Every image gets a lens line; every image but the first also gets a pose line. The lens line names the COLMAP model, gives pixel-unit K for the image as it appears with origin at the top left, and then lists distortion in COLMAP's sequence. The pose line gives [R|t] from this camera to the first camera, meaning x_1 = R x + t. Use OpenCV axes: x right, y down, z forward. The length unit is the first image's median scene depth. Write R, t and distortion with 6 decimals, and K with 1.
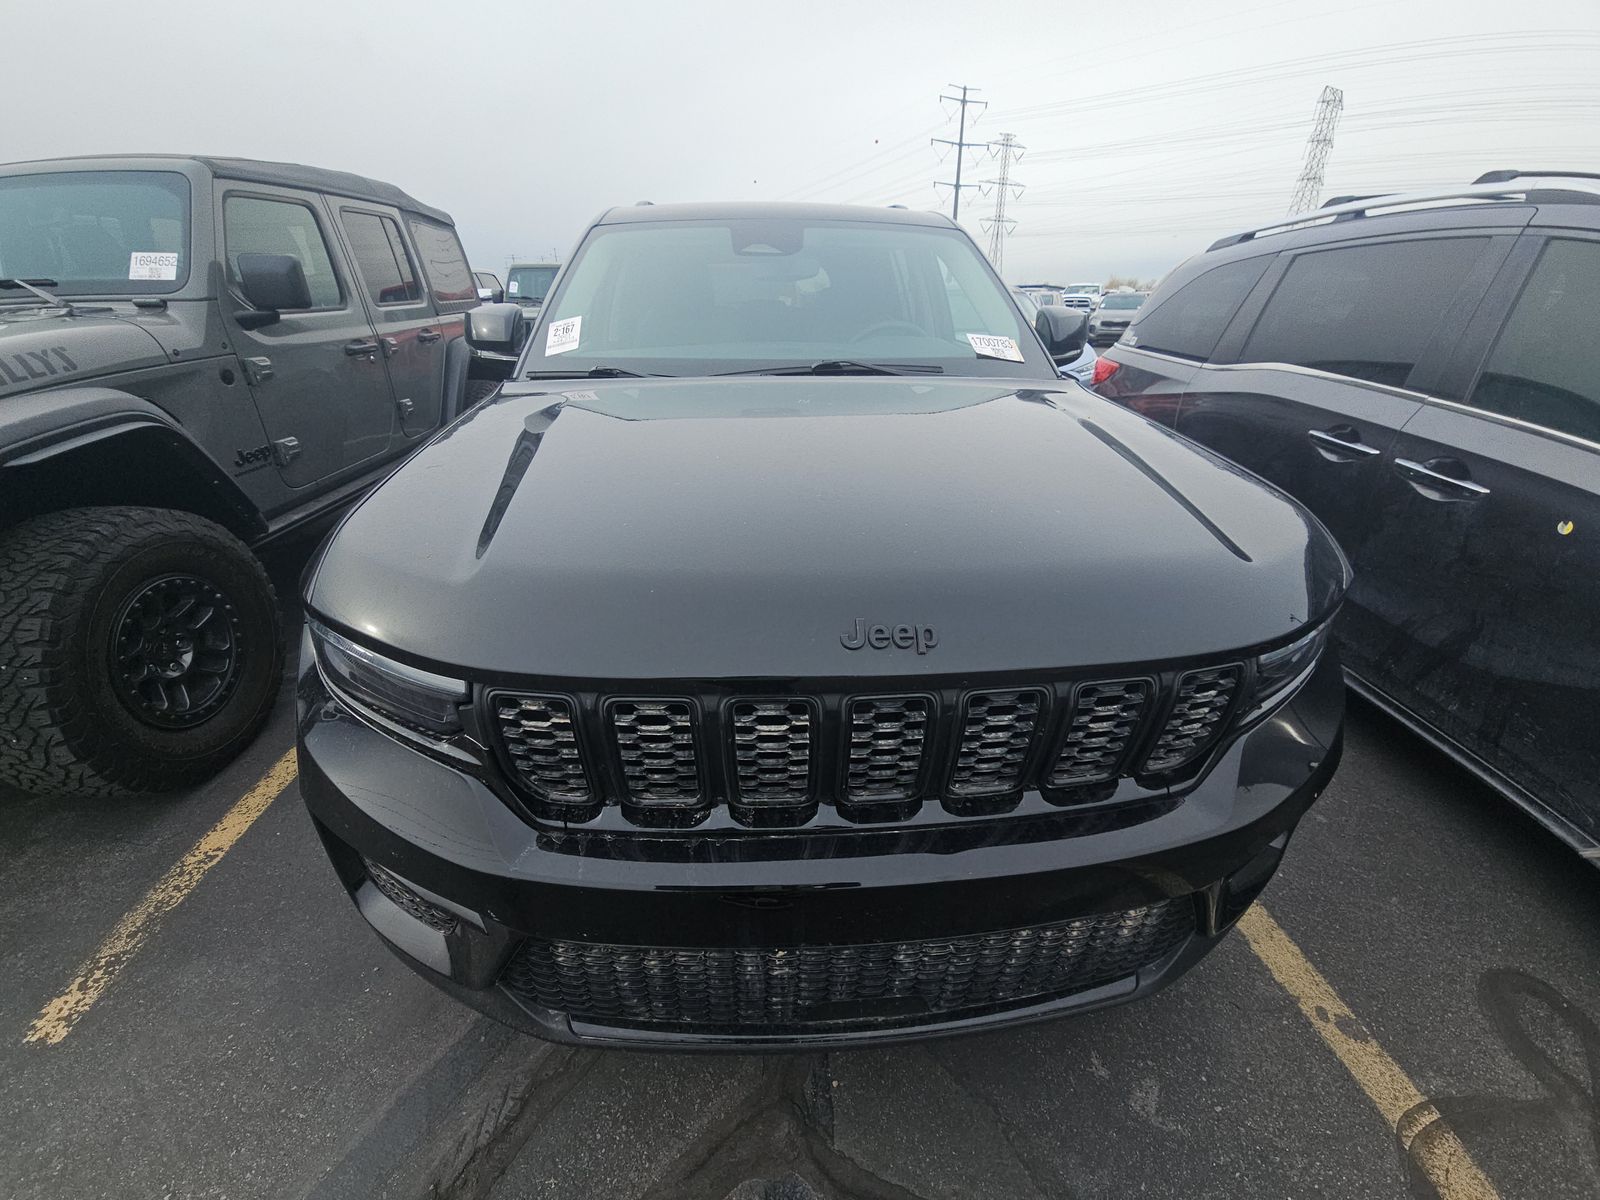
lens RADIAL K [[647.2, 0, 806.7], [0, 647.2, 607.8], [0, 0, 1]] dist [0.013205, -0.013412]
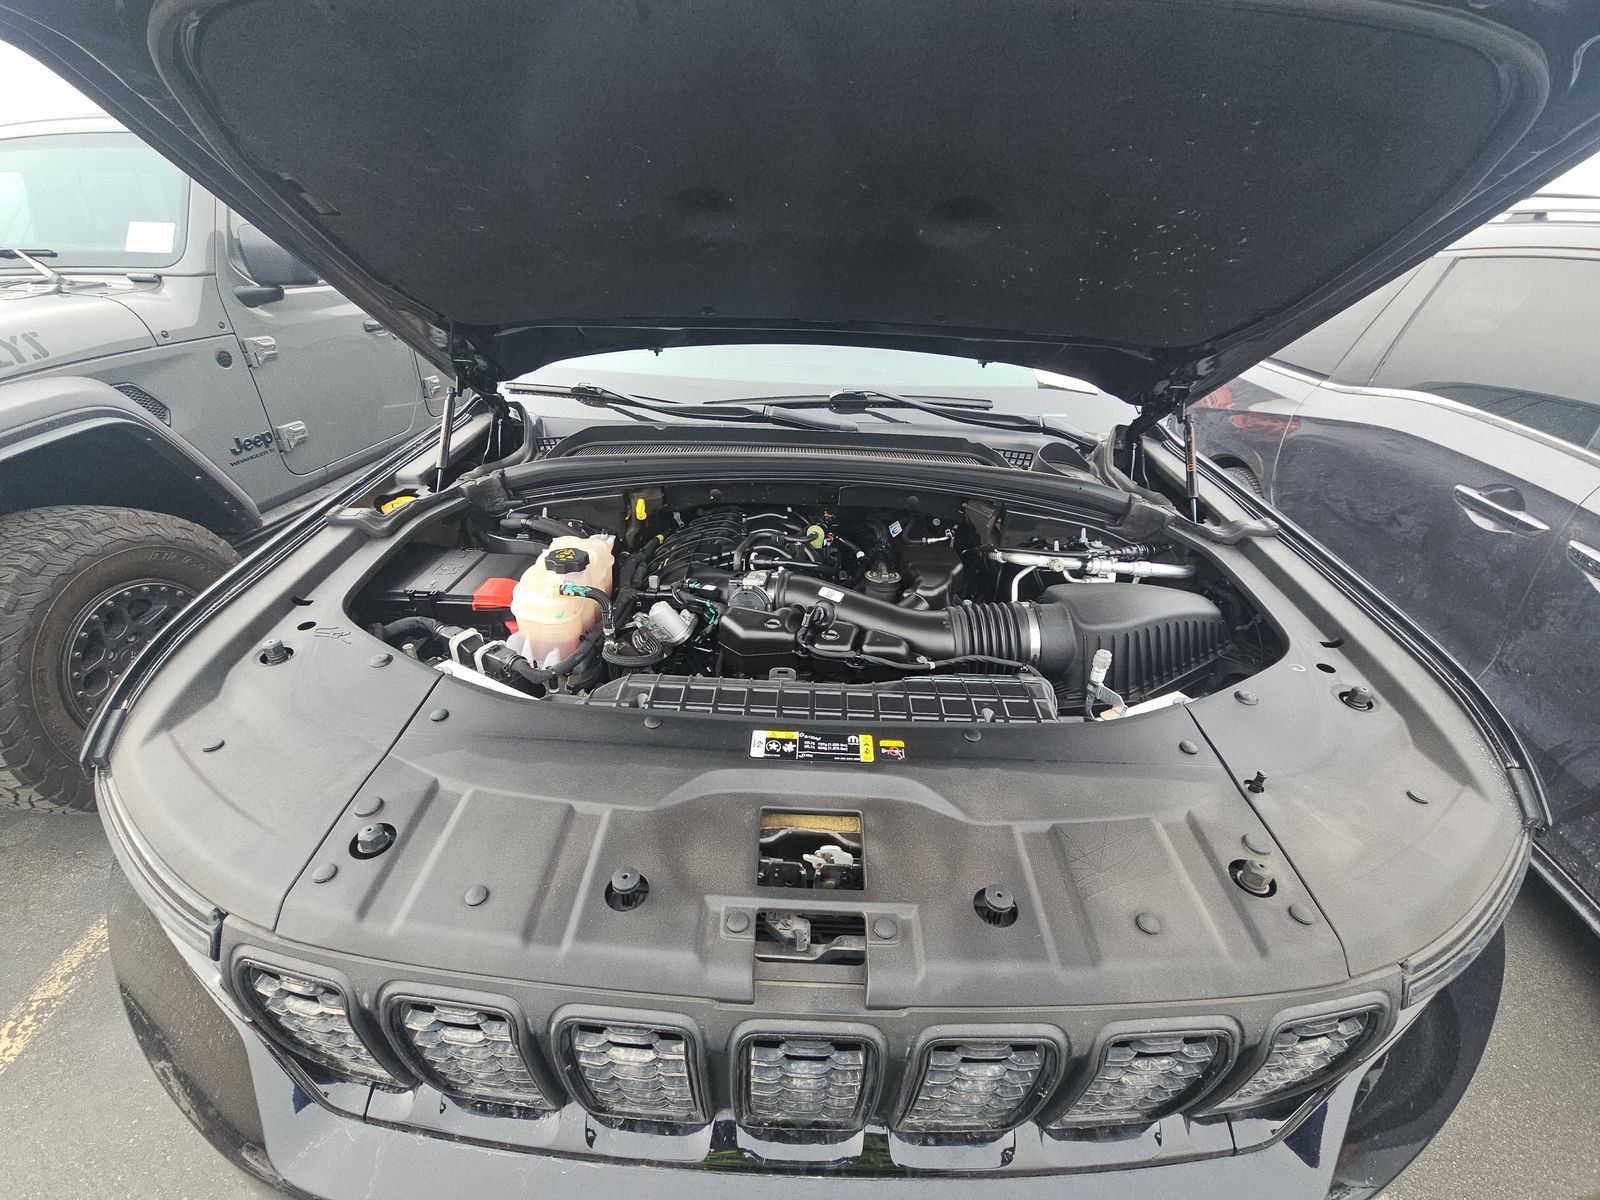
lens RADIAL K [[647.2, 0, 812.6], [0, 647.2, 599.1], [0, 0, 1]] dist [0.013205, -0.013412]
pose [[0.994327, 0.071137, -0.079078, 0.061701], [-0.067641, 0.996647, 0.046042, -0.132898], [0.082088, -0.040432, 0.995805, 0.147265]]
